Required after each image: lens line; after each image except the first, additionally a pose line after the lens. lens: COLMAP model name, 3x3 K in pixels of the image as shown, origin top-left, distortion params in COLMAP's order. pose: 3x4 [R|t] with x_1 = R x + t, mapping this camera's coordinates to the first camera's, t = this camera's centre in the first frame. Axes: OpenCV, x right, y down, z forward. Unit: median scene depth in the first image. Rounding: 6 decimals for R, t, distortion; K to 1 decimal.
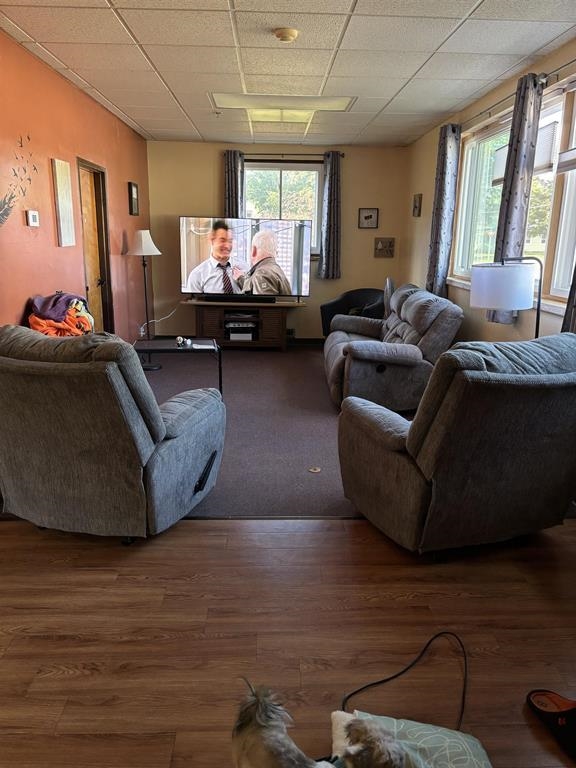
lens RADIAL K [[582.4, 0, 280.2], [0, 582.4, 382.8], [0, 0, 1]] dist [-0.003645, -0.009974]
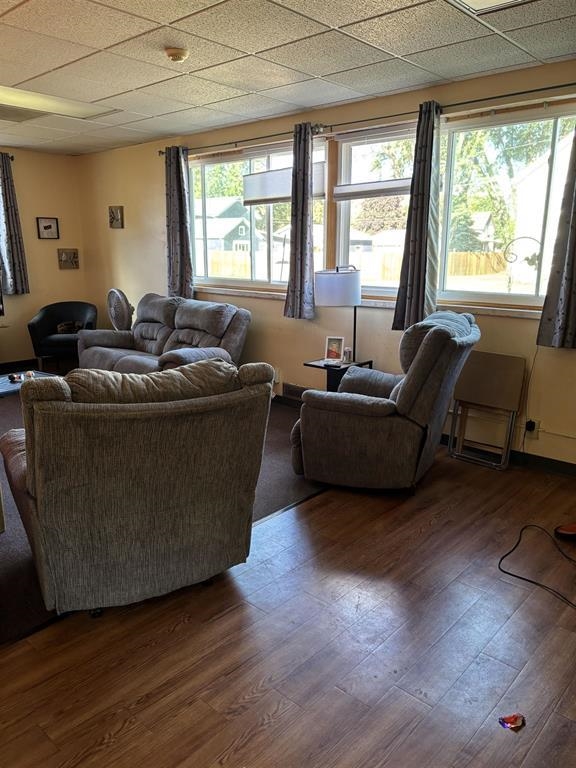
lens RADIAL K [[582.4, 0, 280.2], [0, 582.4, 382.8], [0, 0, 1]] dist [-0.003645, -0.009974]
pose [[0.691919, -0.169882, 0.701704, -0.449372], [0.177192, 0.982154, 0.063058, -0.044412], [-0.699894, 0.080705, 0.709672, 0.131602]]
